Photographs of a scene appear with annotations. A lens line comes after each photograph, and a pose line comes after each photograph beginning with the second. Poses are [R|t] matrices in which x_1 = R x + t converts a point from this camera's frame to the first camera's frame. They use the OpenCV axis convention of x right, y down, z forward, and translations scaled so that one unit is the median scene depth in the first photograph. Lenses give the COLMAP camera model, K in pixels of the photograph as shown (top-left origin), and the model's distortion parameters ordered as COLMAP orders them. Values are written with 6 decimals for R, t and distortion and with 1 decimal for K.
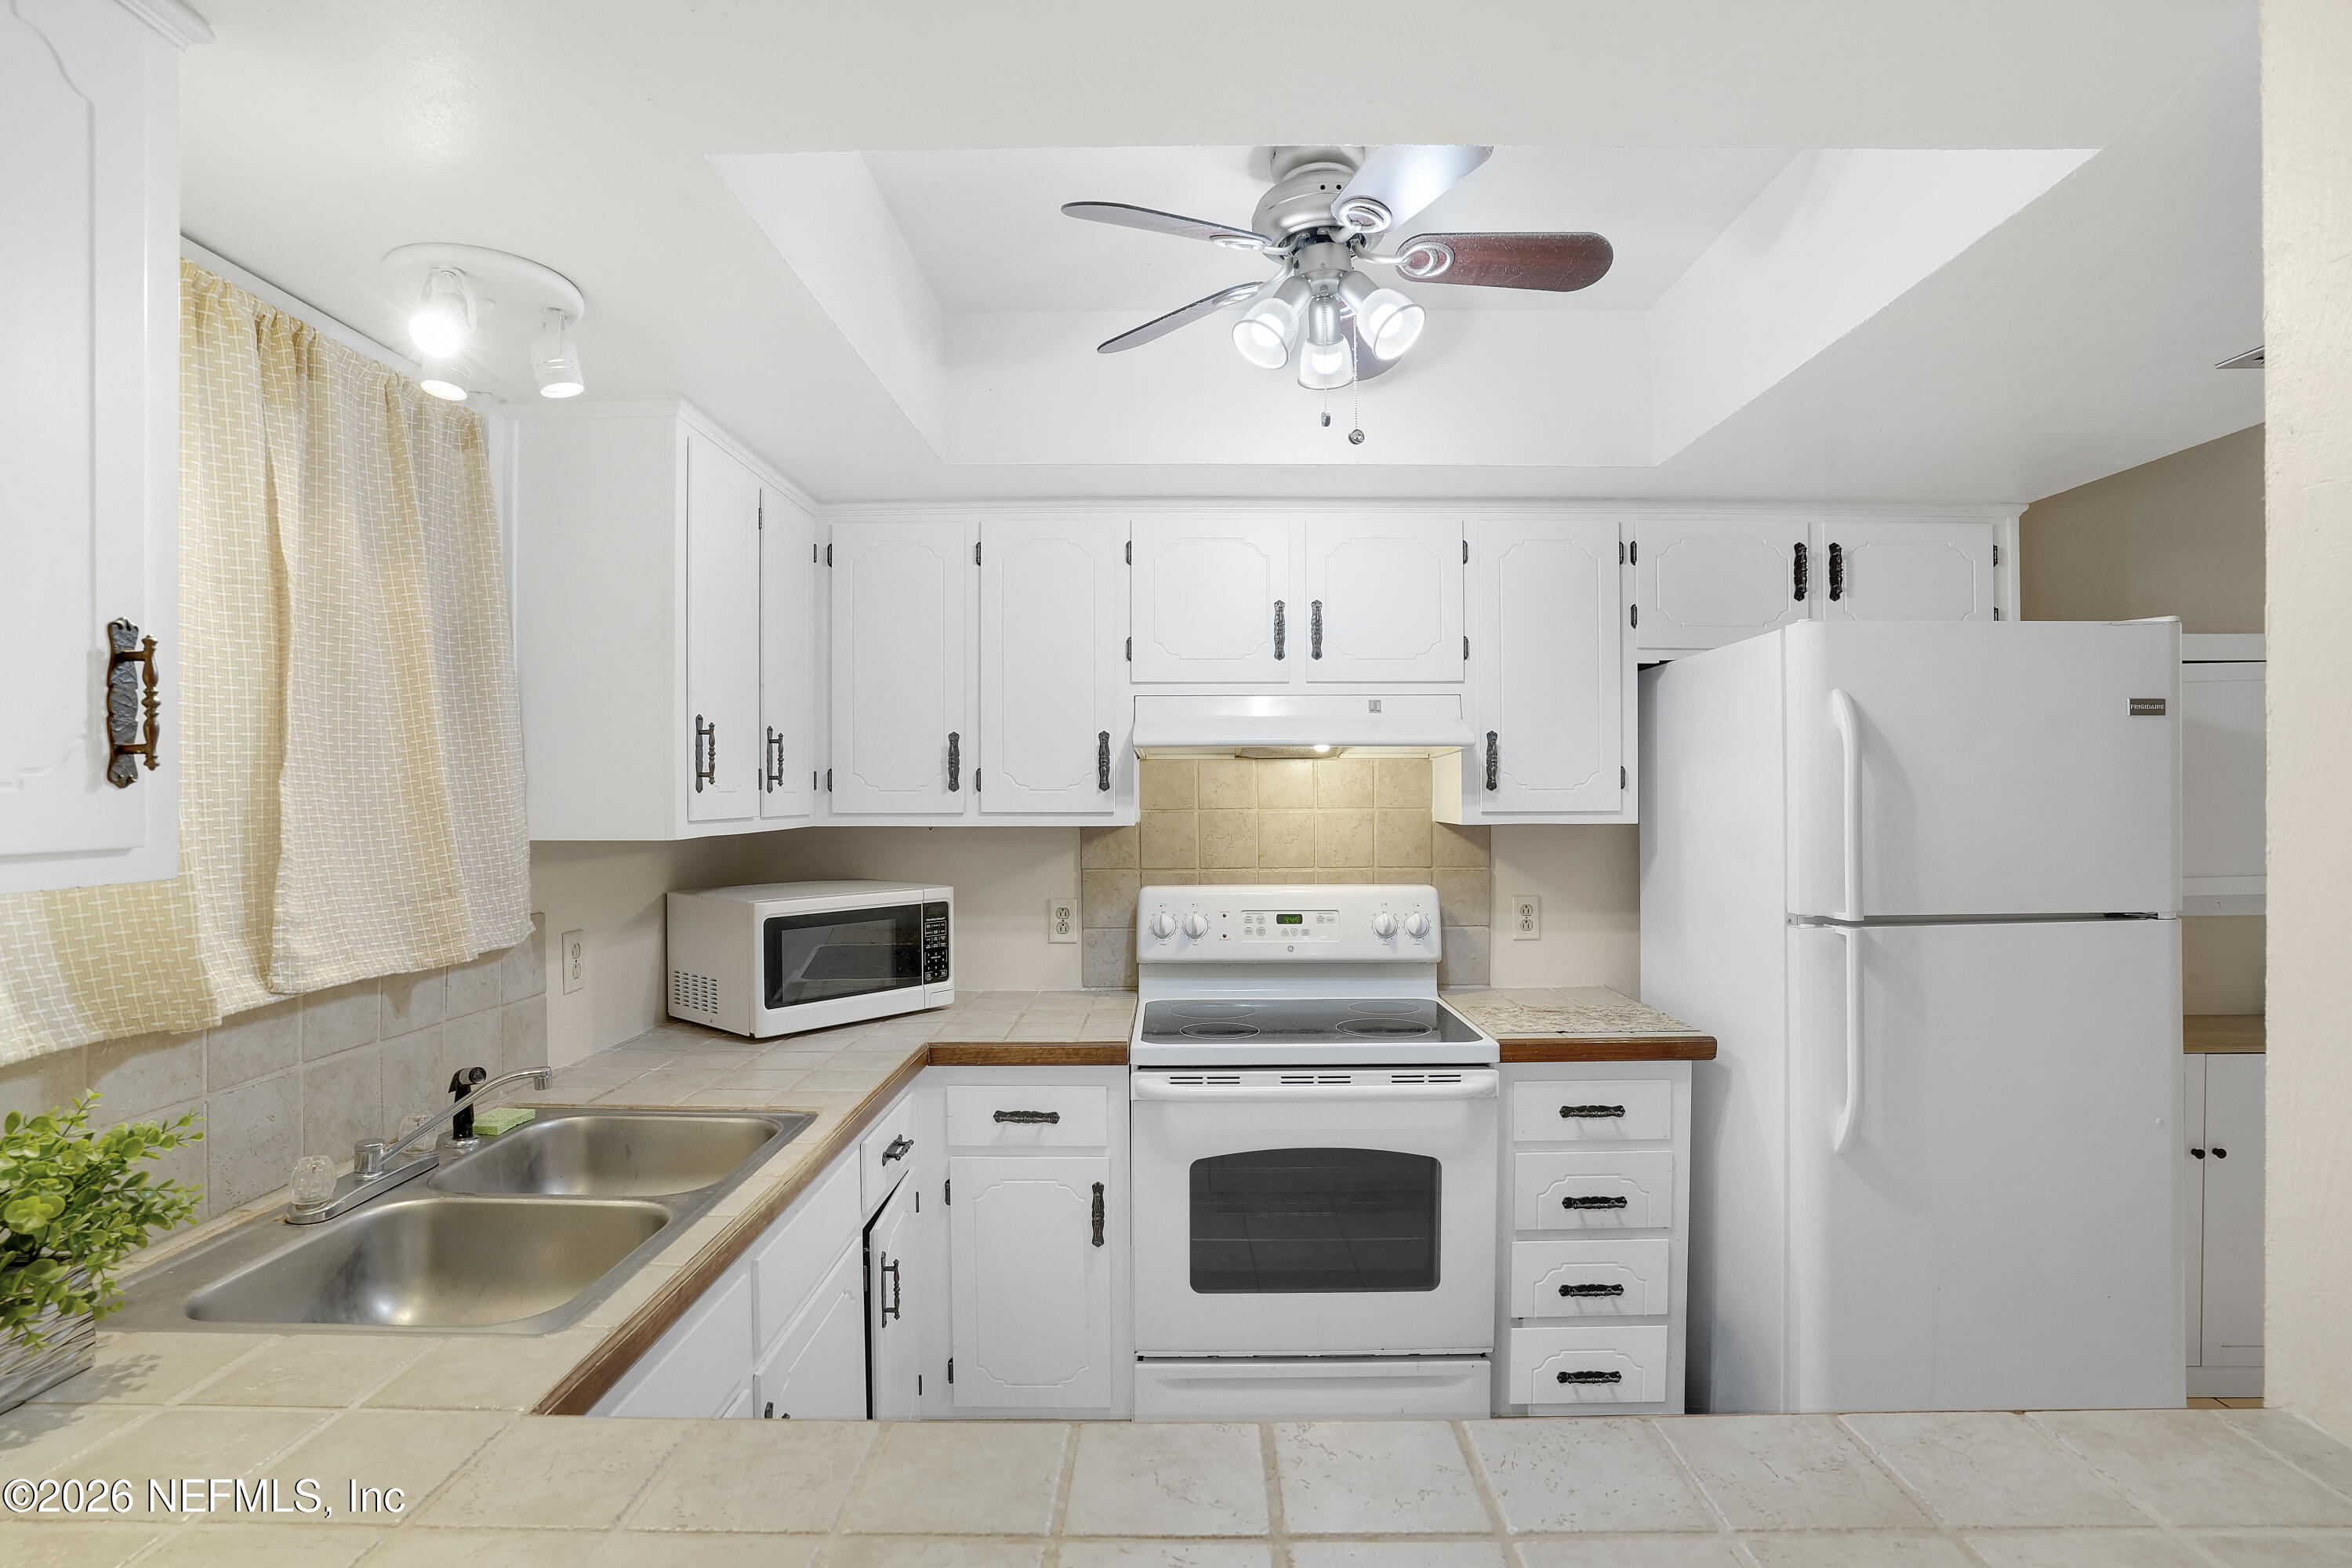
lens RADIAL K [[1174.0, 0, 1188.2], [0, 1174.0, 760.8], [0, 0, 1]] dist [-0.075381, 0.035080]
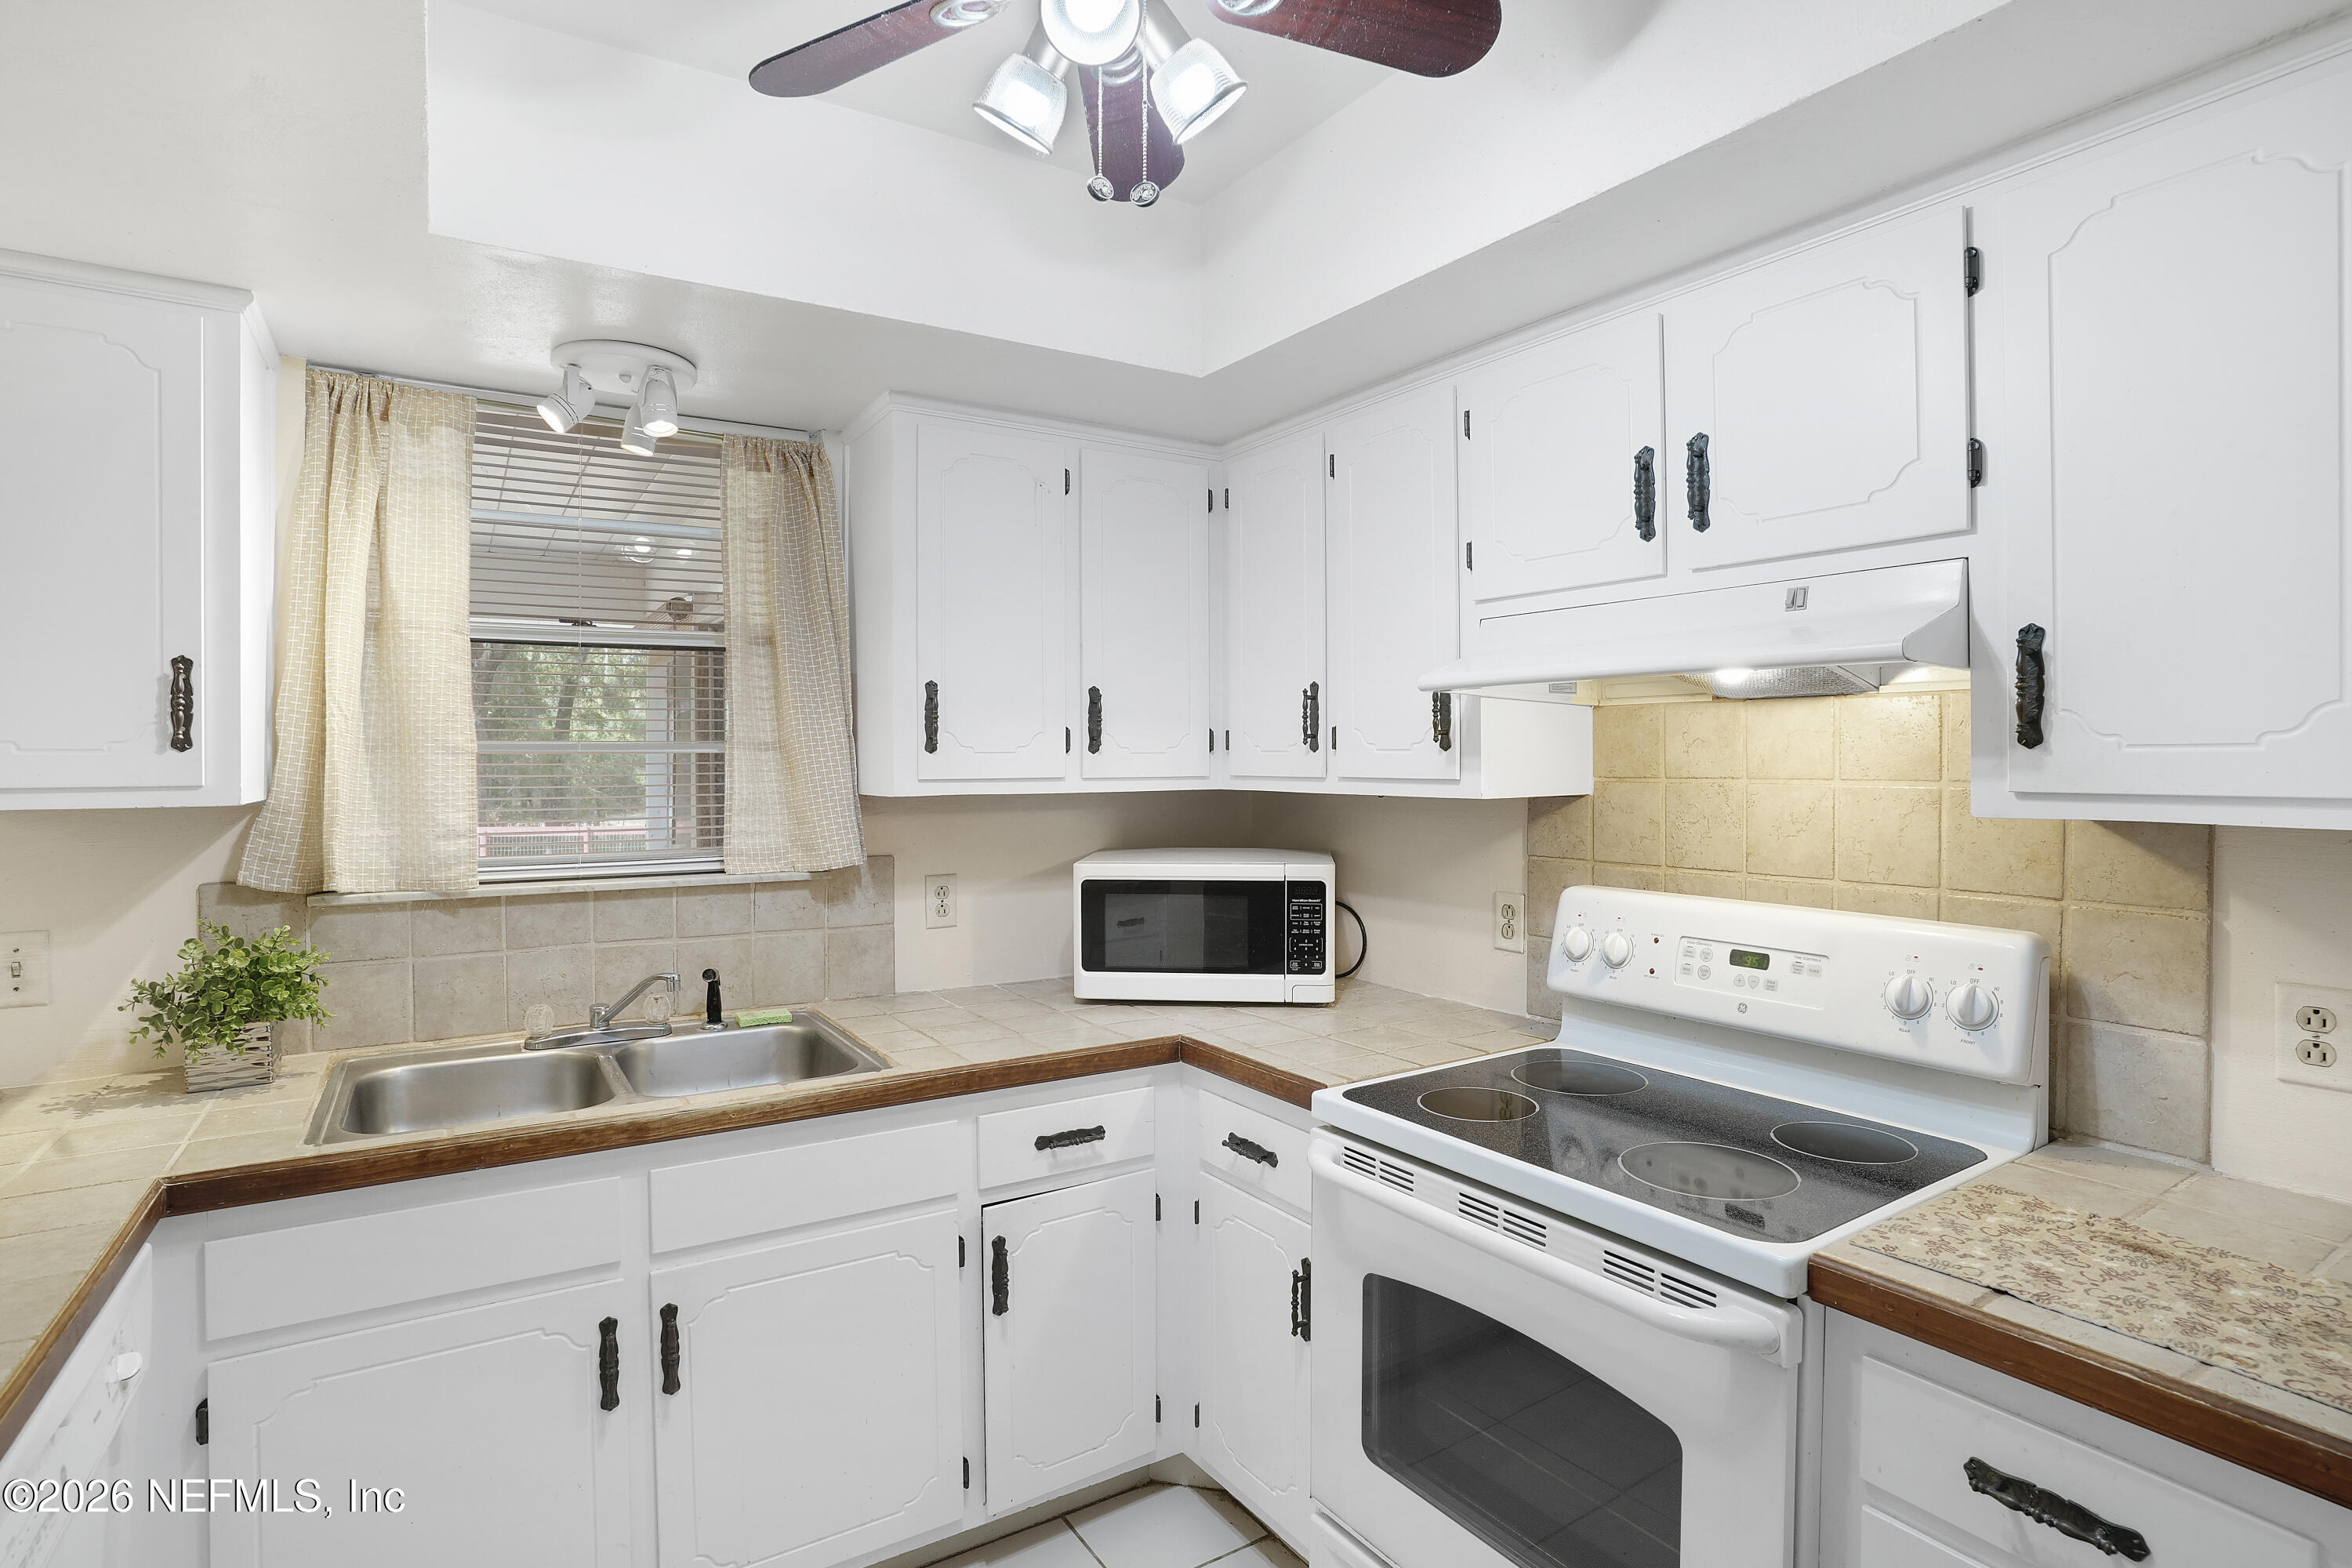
lens RADIAL K [[1174.0, 0, 1188.2], [0, 1174.0, 760.8], [0, 0, 1]] dist [-0.075381, 0.035080]
pose [[0.561391, 0.005477, -0.827533, 0.422877], [0.020404, 0.999583, 0.020458, 0.012737], [0.827299, -0.028369, 0.561044, 0.424032]]
